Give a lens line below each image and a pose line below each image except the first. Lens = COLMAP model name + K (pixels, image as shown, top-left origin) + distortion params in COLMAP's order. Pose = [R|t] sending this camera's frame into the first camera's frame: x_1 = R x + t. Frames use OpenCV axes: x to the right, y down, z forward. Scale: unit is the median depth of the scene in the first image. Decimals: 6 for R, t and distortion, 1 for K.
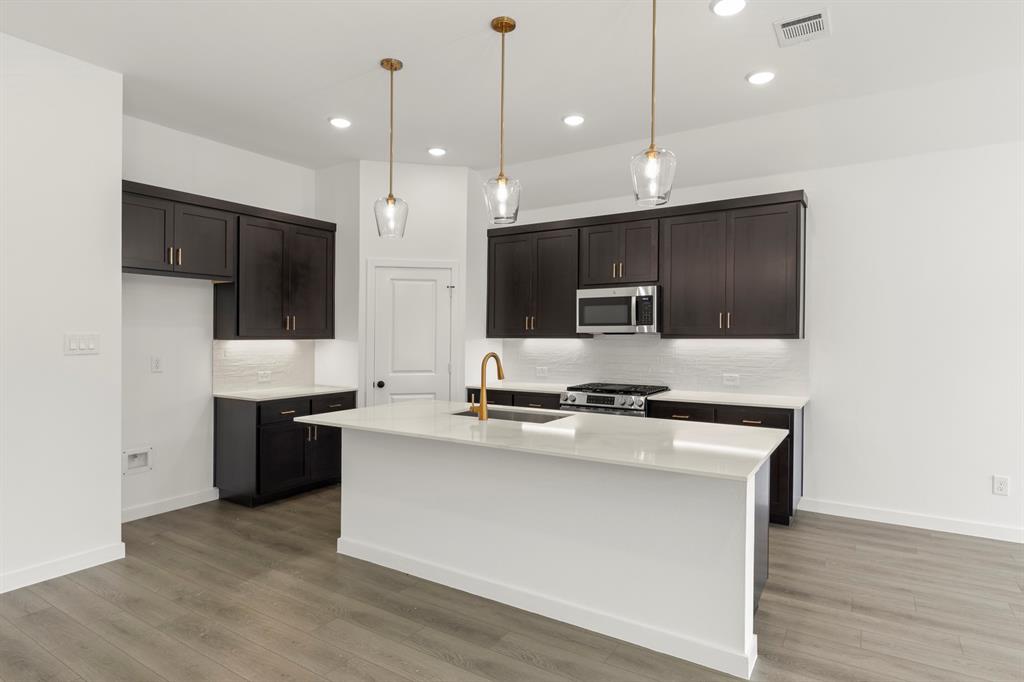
lens RADIAL K [[564.1, 0, 524.6], [0, 564.1, 342.0], [0, 0, 1]] dist [-0.002624, 0.000494]
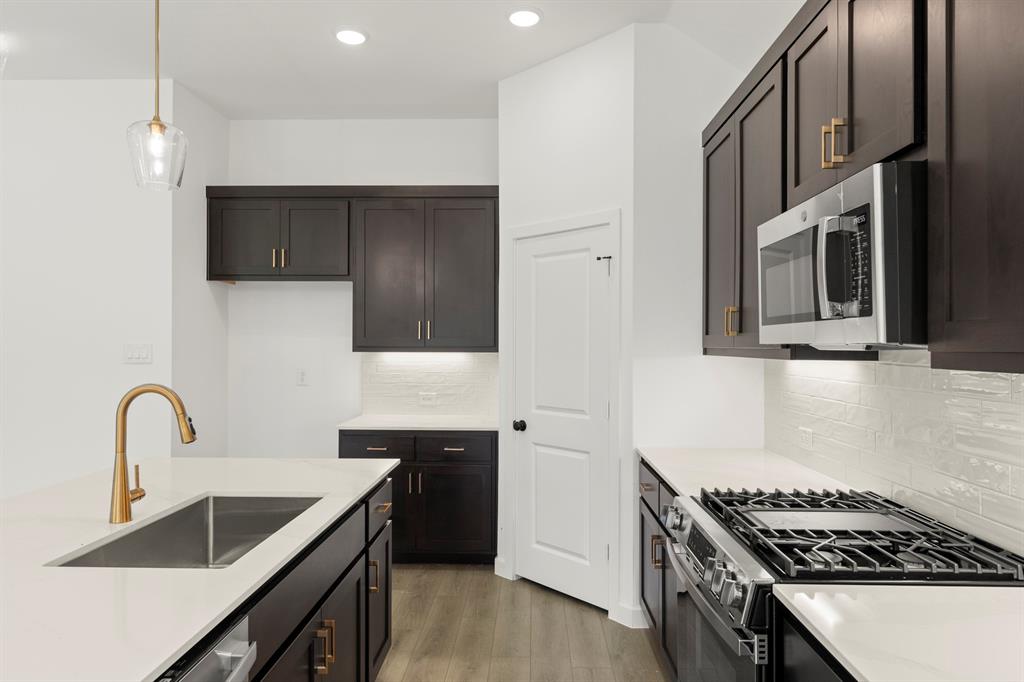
lens RADIAL K [[639.8, 0, 513.9], [0, 639.8, 333.4], [0, 0, 1]] dist [-0.014626, -0.000779]
pose [[0.509623, -0.012215, -0.860311, 0.398777], [-0.016582, 0.999574, -0.024015, -0.011306], [0.860238, 0.026504, 0.509204, 0.709720]]
